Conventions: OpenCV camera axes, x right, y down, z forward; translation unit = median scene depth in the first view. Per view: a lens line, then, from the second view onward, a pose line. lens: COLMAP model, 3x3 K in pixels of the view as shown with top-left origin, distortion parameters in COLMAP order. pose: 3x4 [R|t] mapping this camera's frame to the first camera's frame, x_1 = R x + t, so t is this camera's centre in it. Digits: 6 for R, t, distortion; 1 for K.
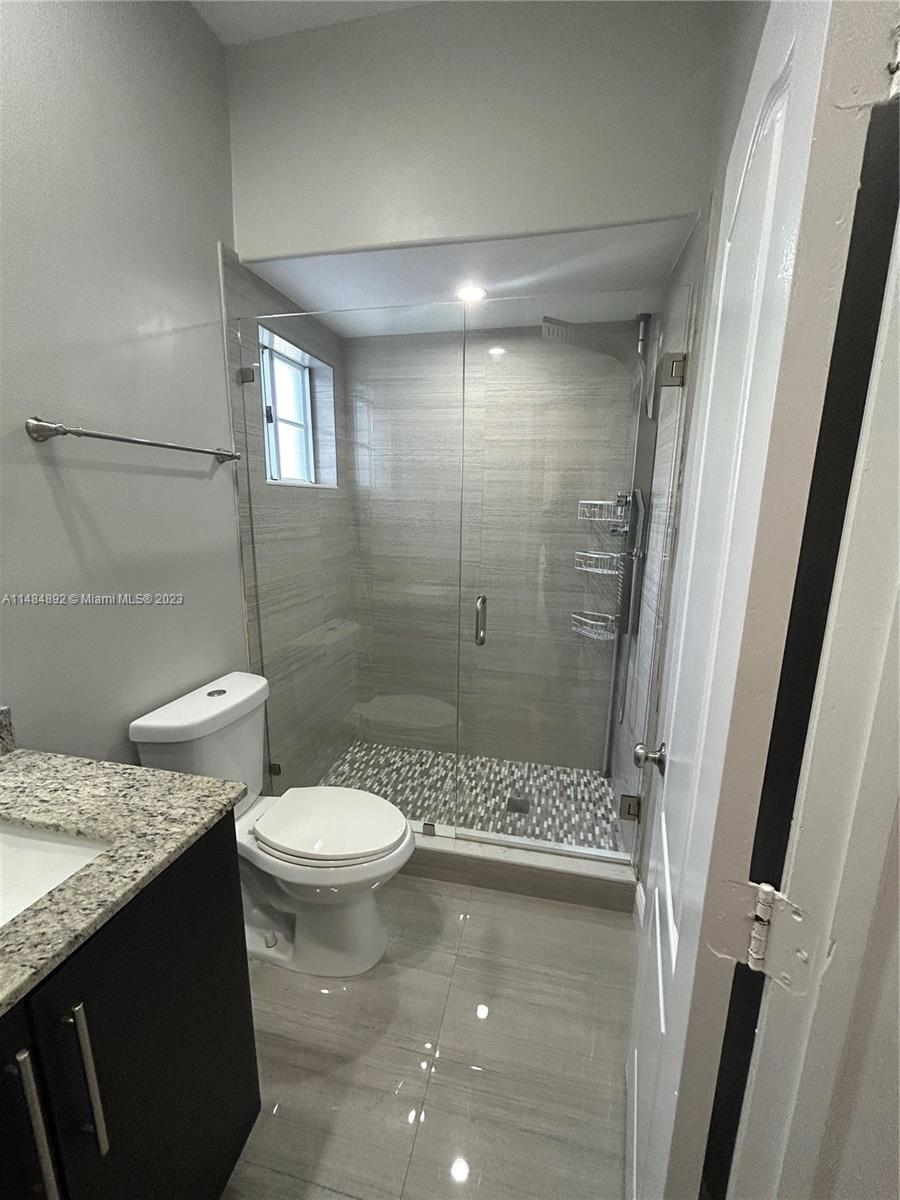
lens RADIAL K [[483.3, 0, 451.0], [0, 483.3, 598.4], [0, 0, 1]] dist [-0.002004, 0.001304]
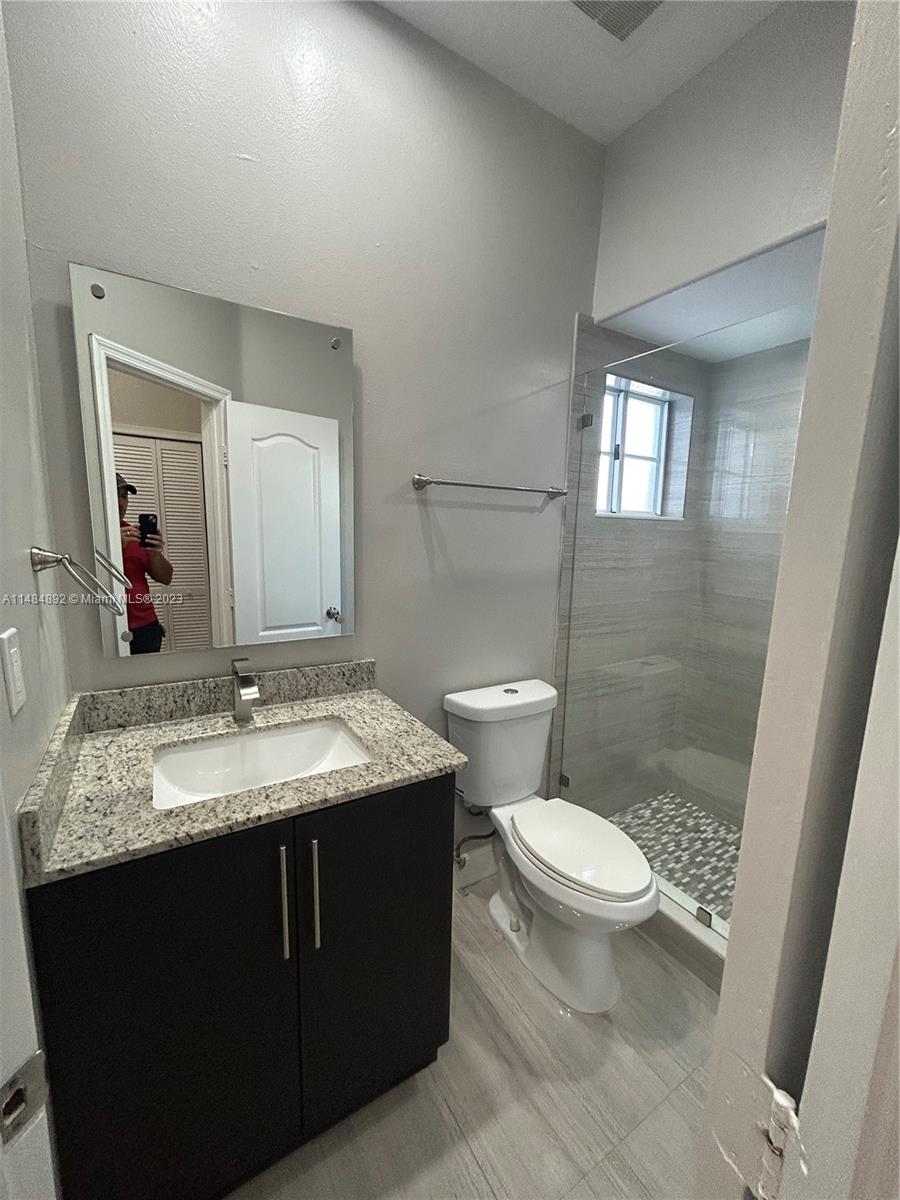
lens RADIAL K [[483.3, 0, 454.8], [0, 483.3, 598.7], [0, 0, 1]] dist [-0.002004, 0.001304]
pose [[0.700084, 0.108773, -0.705727, 0.194522], [-0.154881, 0.987932, -0.001374, -0.004458], [0.697061, 0.110266, 0.708483, 0.035023]]
